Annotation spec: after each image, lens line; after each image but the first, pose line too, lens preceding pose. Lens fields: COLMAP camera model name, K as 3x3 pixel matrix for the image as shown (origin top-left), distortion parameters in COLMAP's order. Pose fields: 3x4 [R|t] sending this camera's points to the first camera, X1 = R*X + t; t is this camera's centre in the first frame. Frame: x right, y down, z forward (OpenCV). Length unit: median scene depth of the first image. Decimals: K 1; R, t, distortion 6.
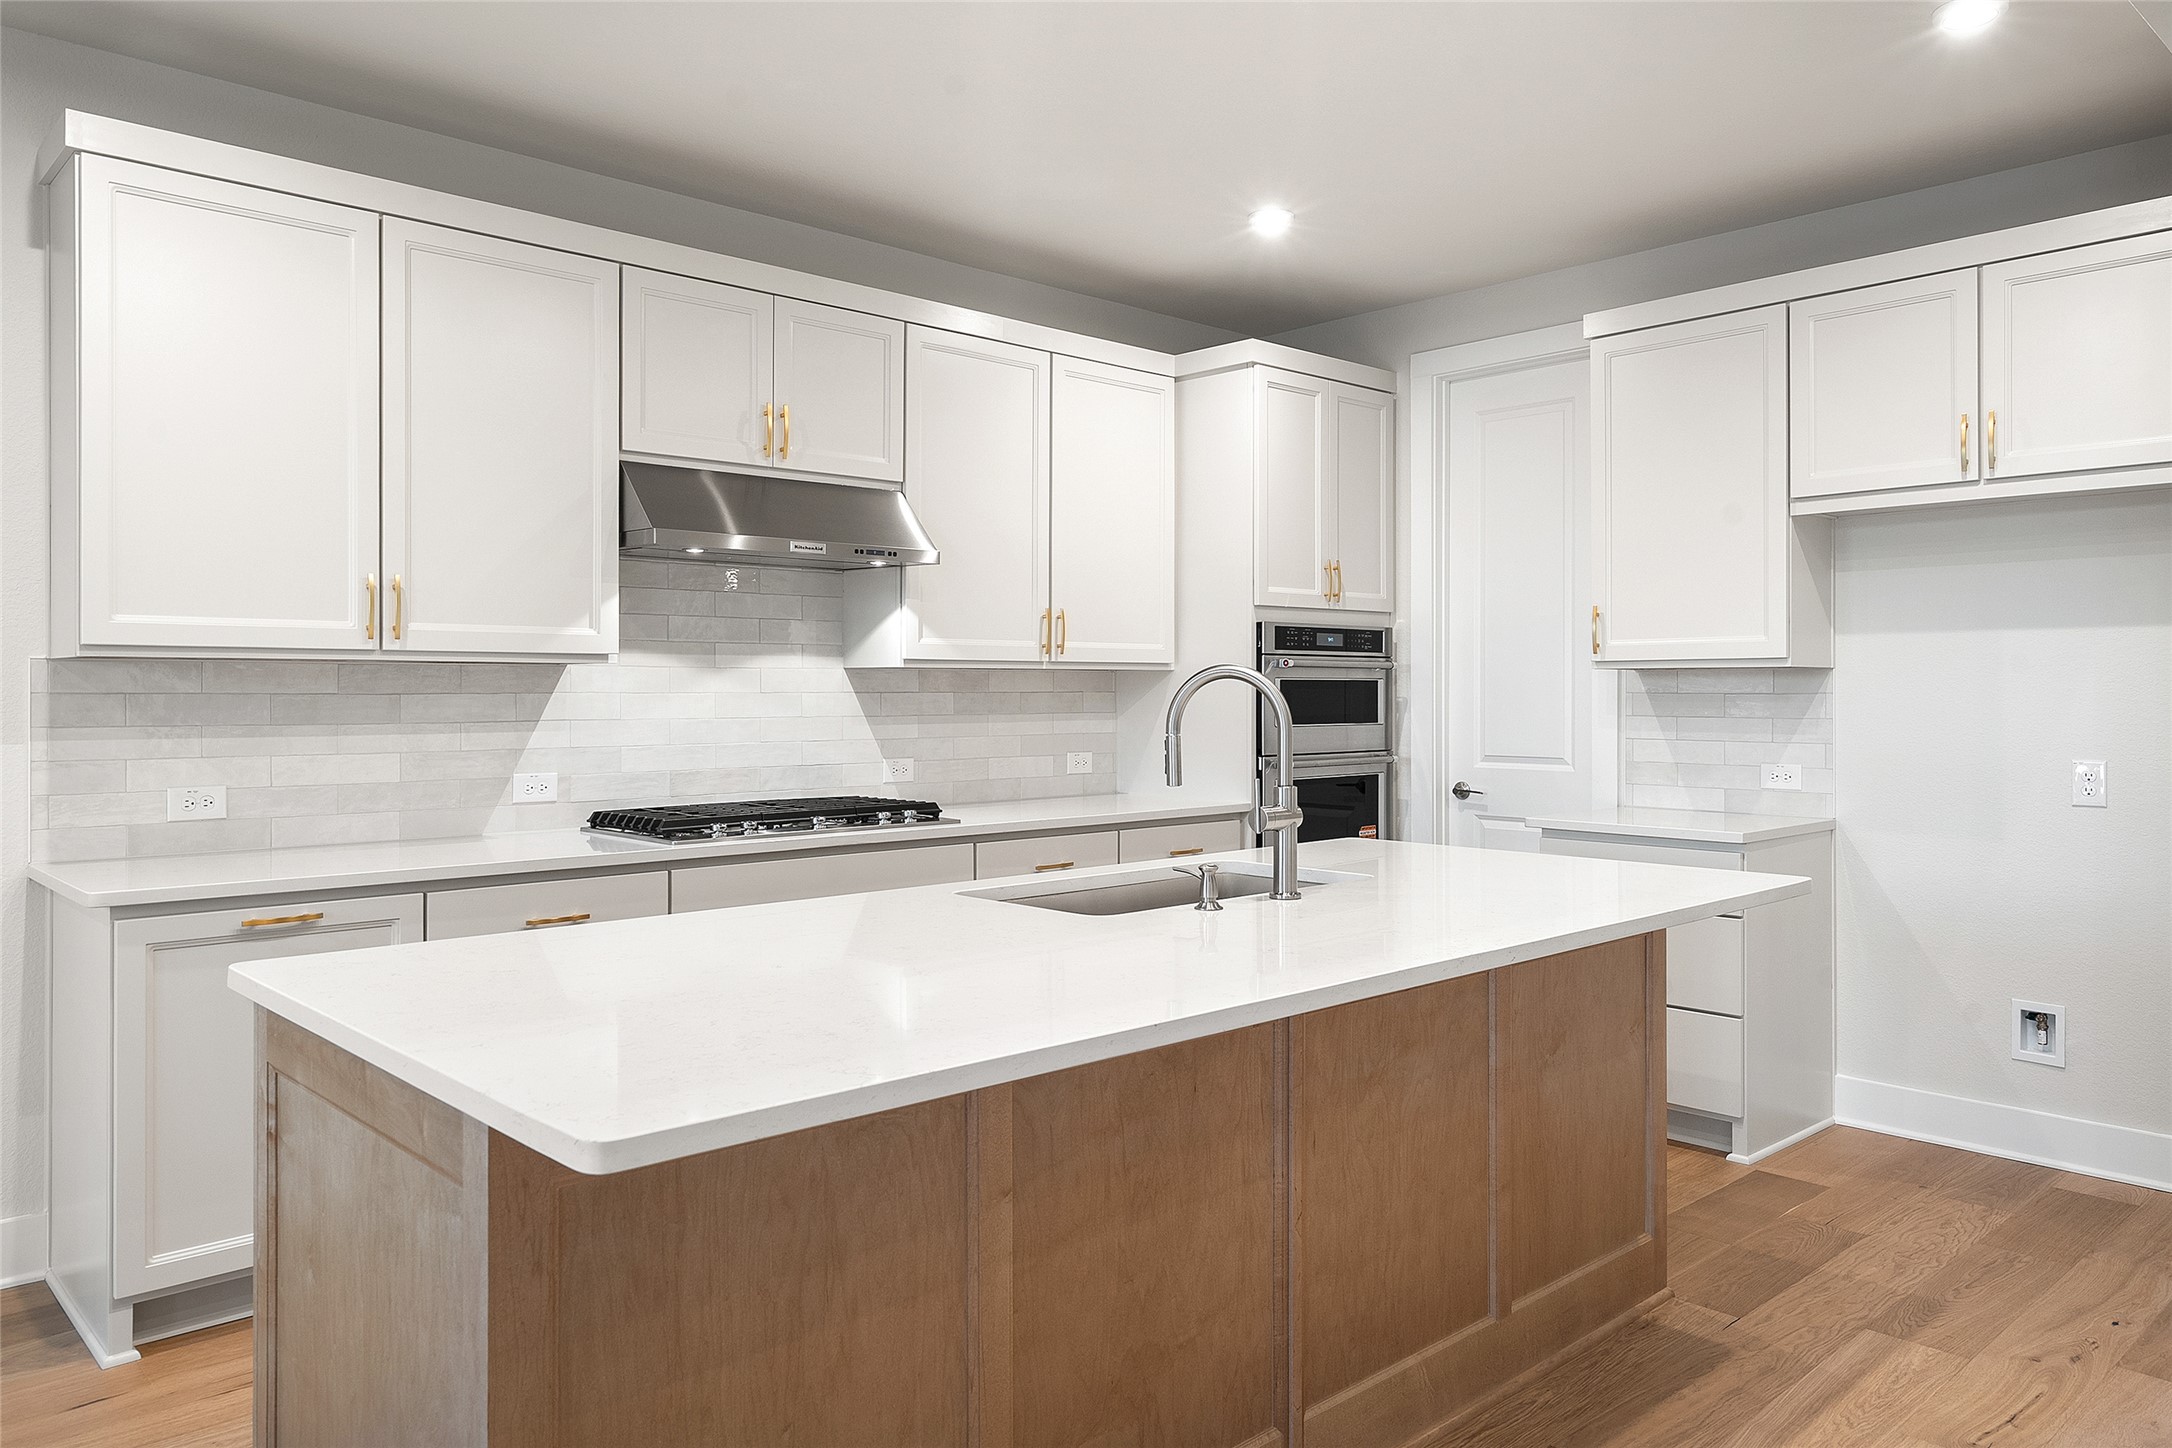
lens RADIAL K [[1483.7, 0, 1077.9], [0, 1483.7, 695.4], [0, 0, 1]] dist [0.019908, 0.000605]
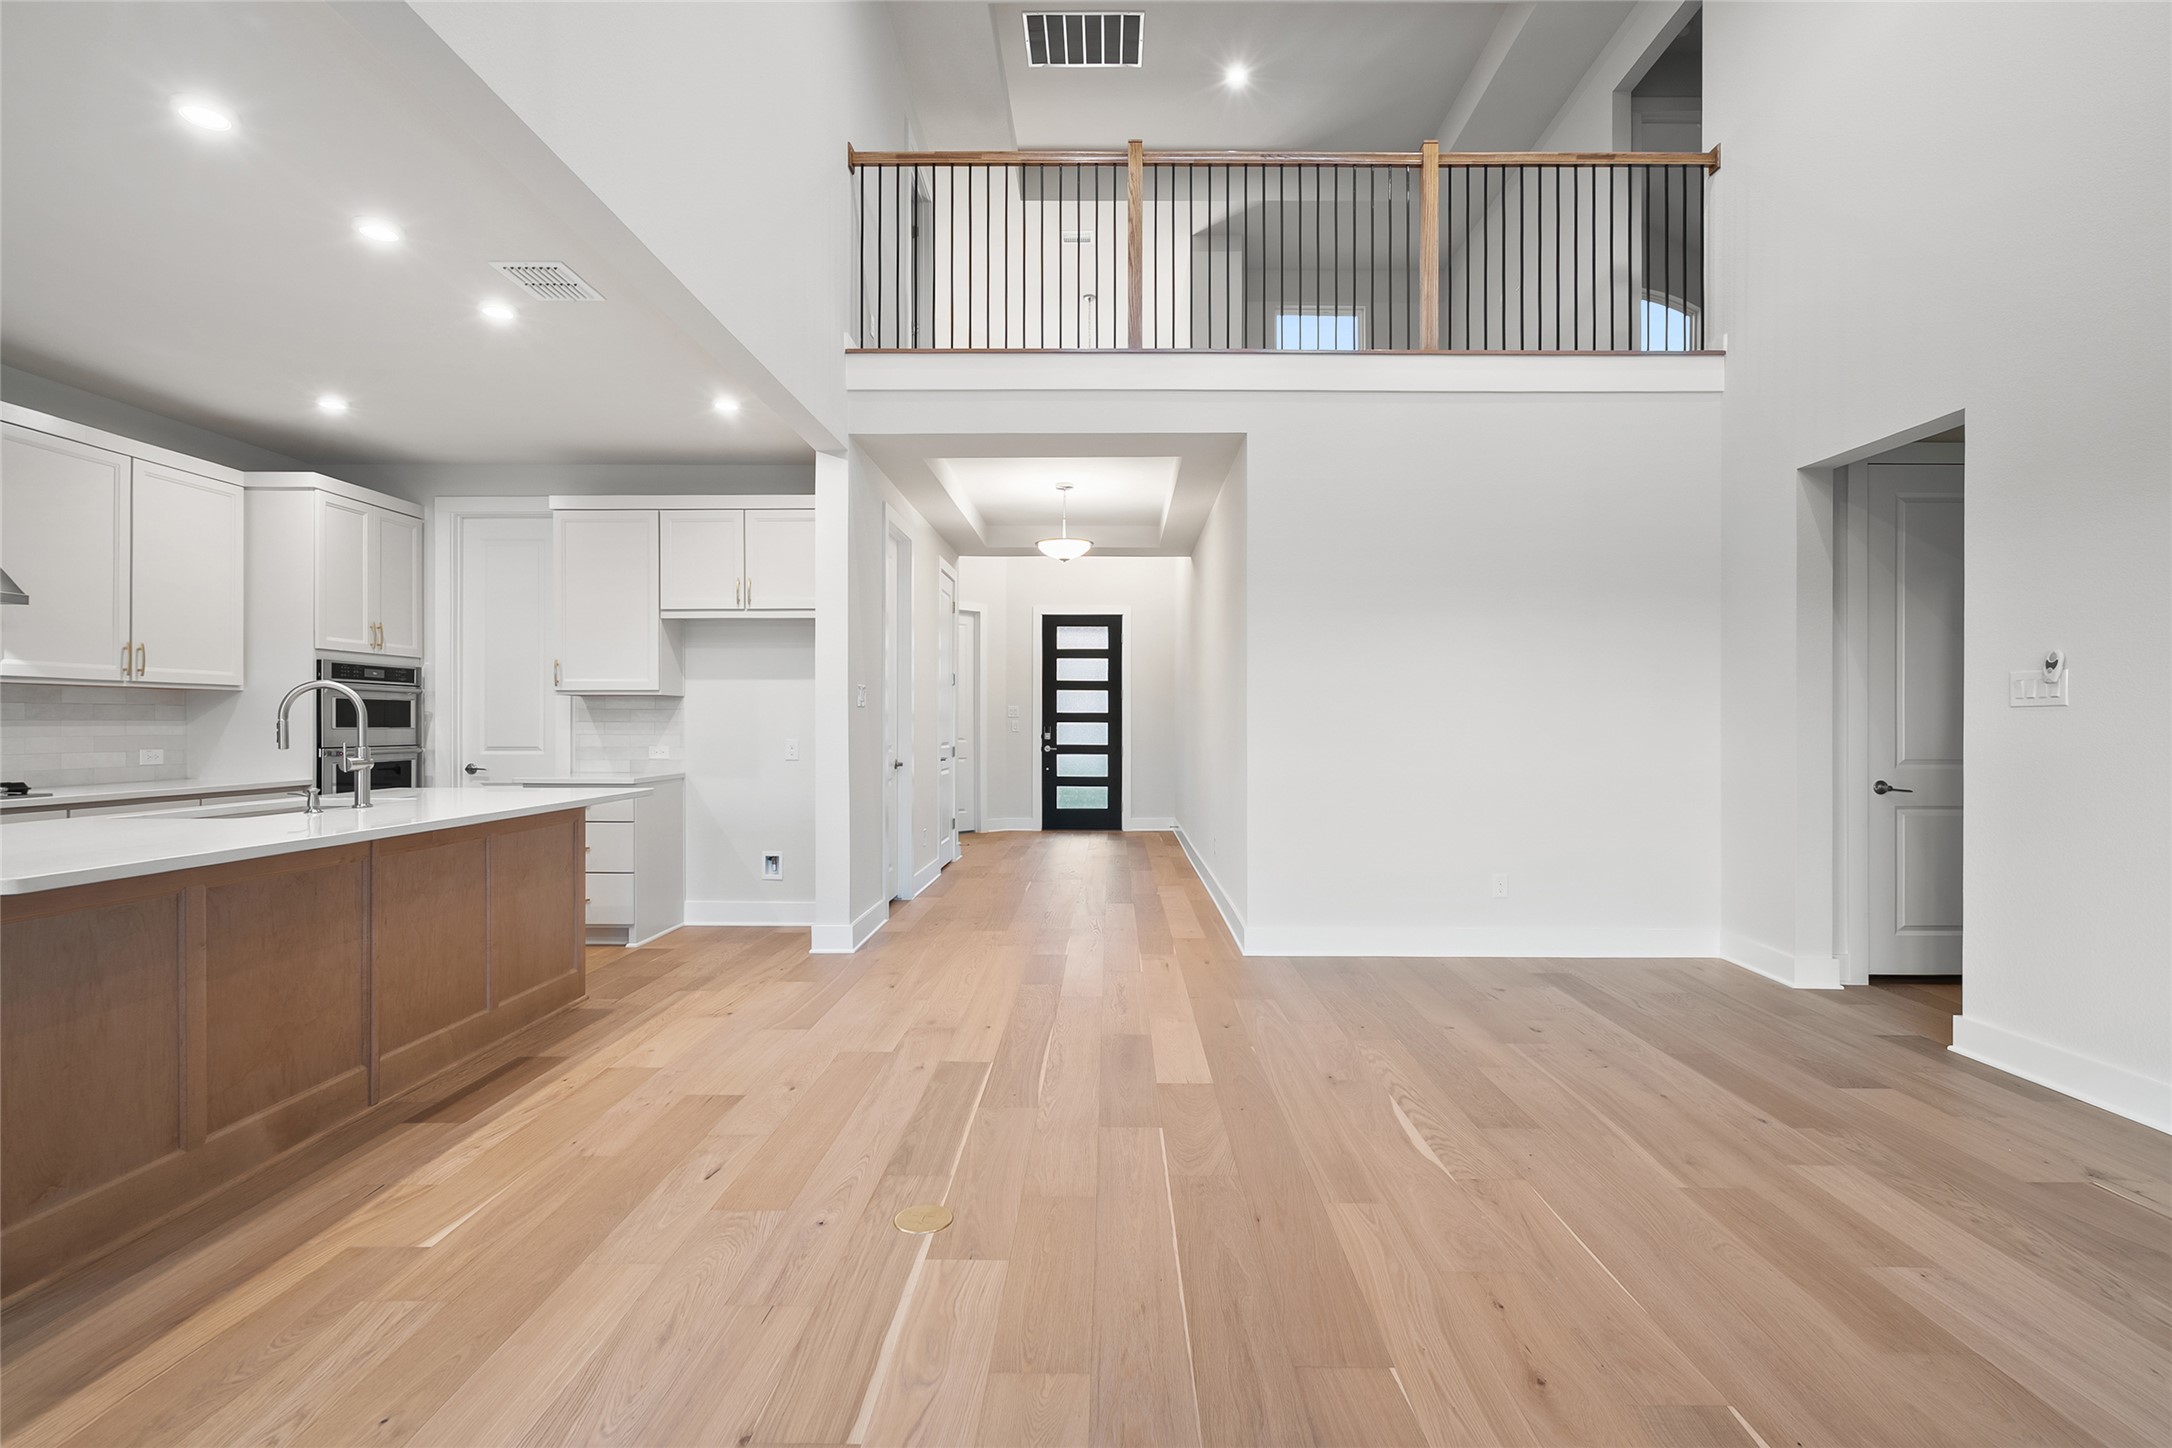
lens RADIAL K [[997.1, 0, 1095.0], [0, 997.1, 723.5], [0, 0, 1]] dist [-0.002766, 0.001662]
pose [[0.687943, 0.000865, 0.725764, -0.079727], [0.001010, 0.999997, -0.002149, 0.021171], [-0.725764, 0.002211, 0.687940, -0.308412]]
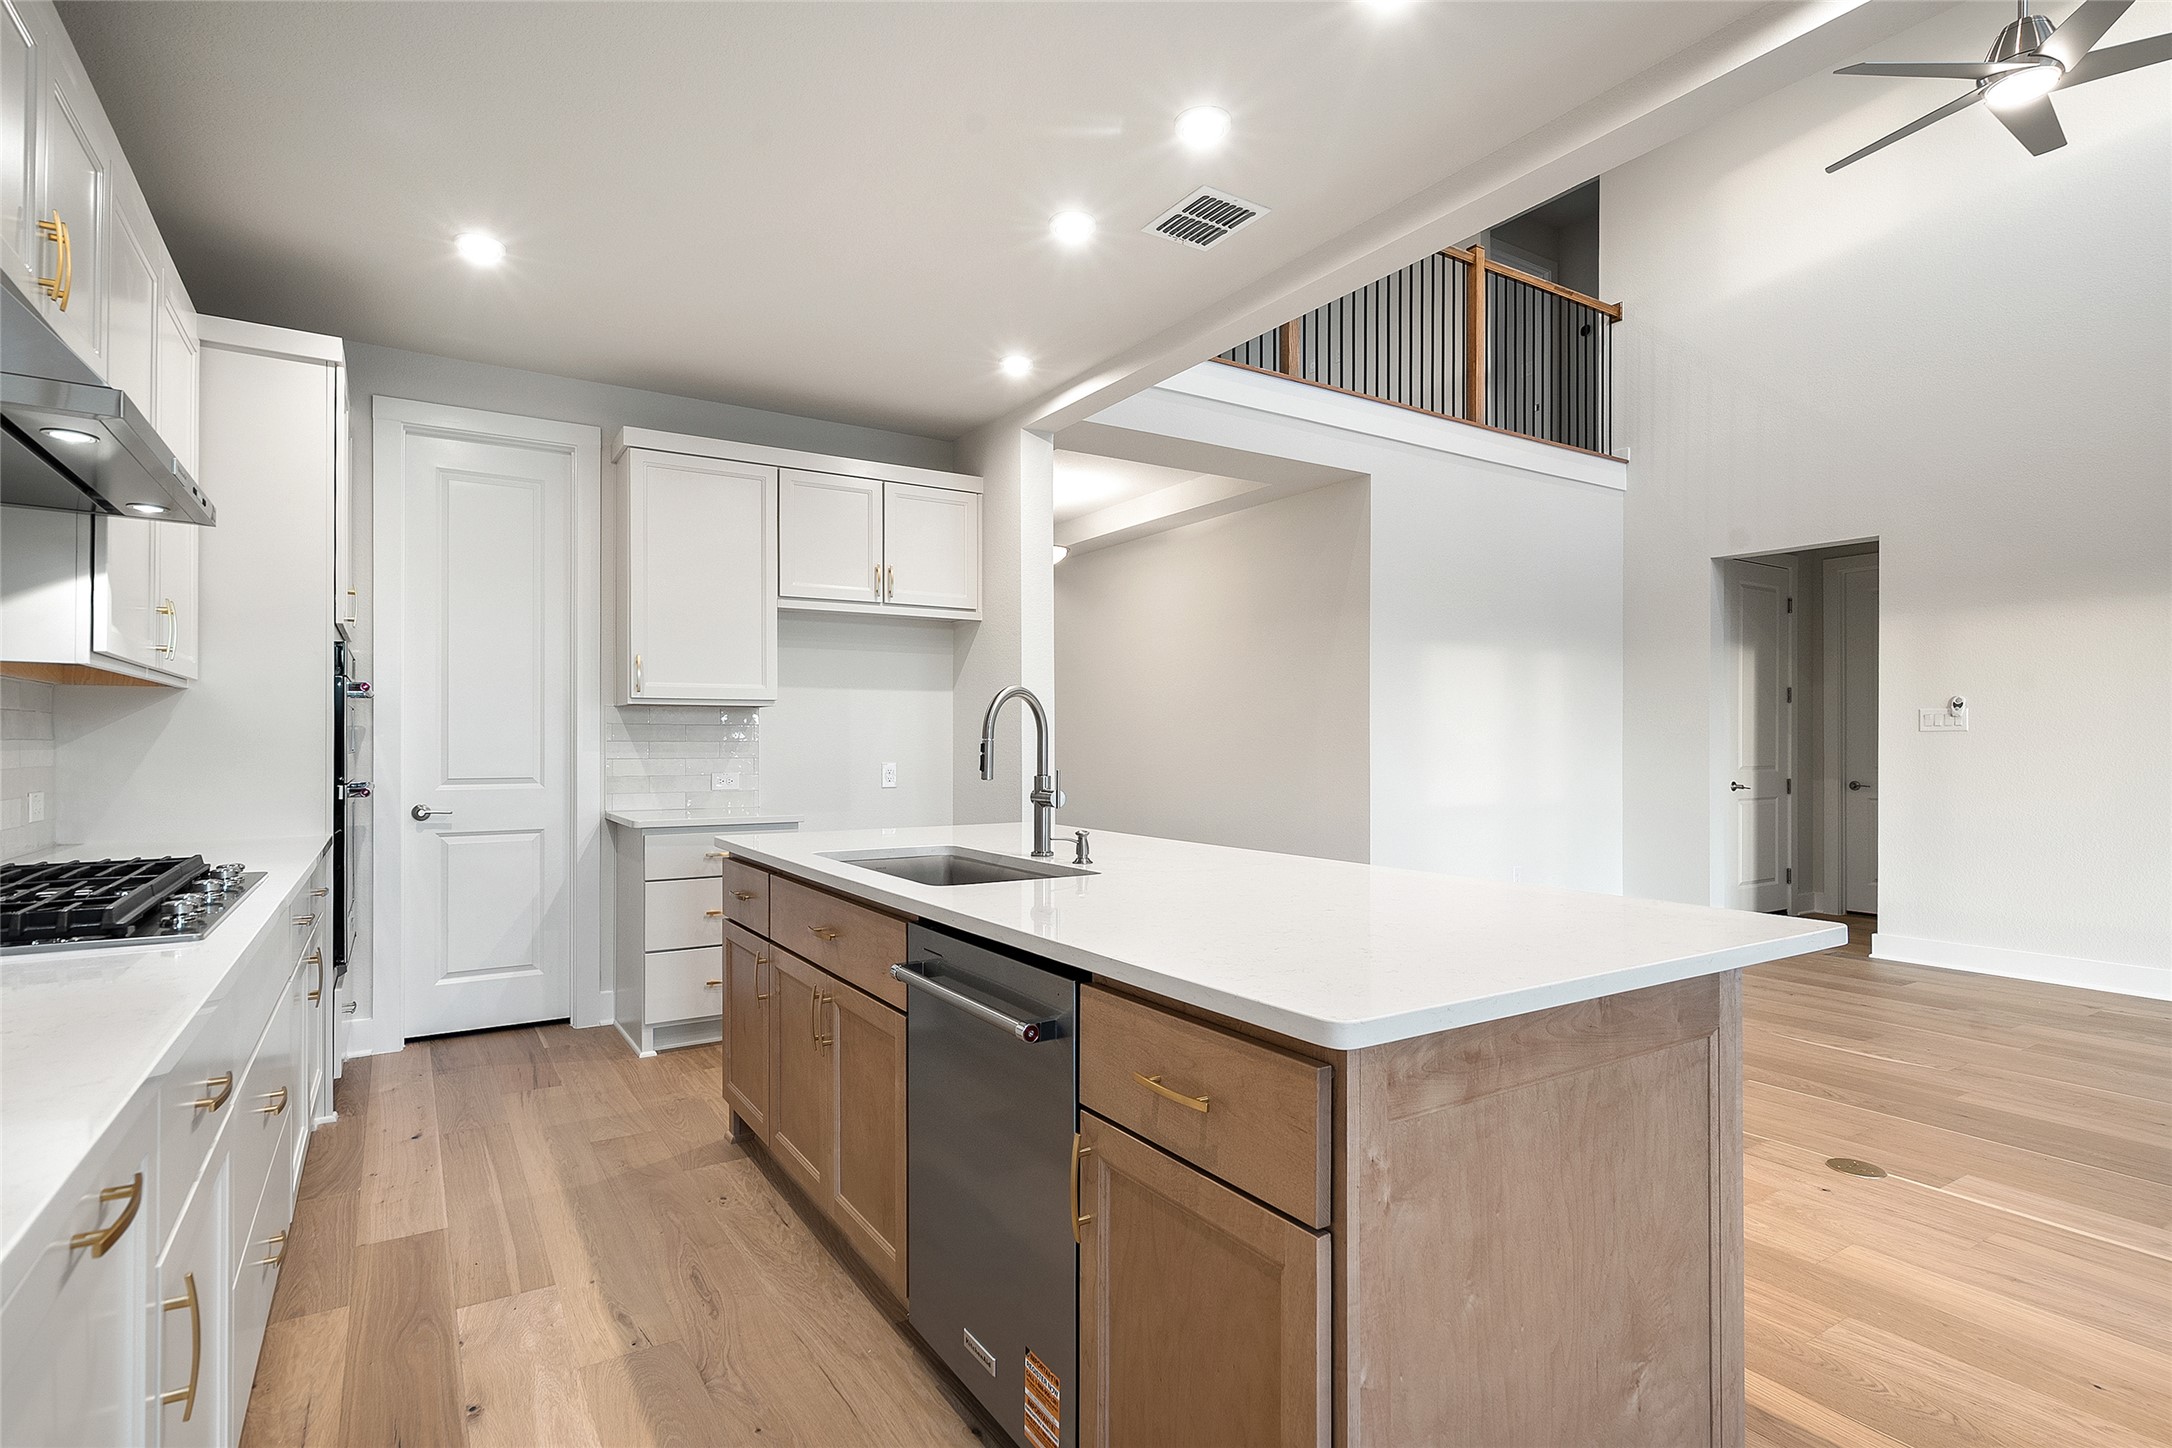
lens RADIAL K [[1061.0, 0, 1081.2], [0, 1061.0, 739.0], [0, 0, 1]] dist [0.002958, 0.000892]
pose [[0.195279, 0.003000, 0.980743, -0.498080], [0.003649, 0.999986, -0.003785, 0.018387], [-0.980741, 0.004318, 0.195265, 0.460530]]
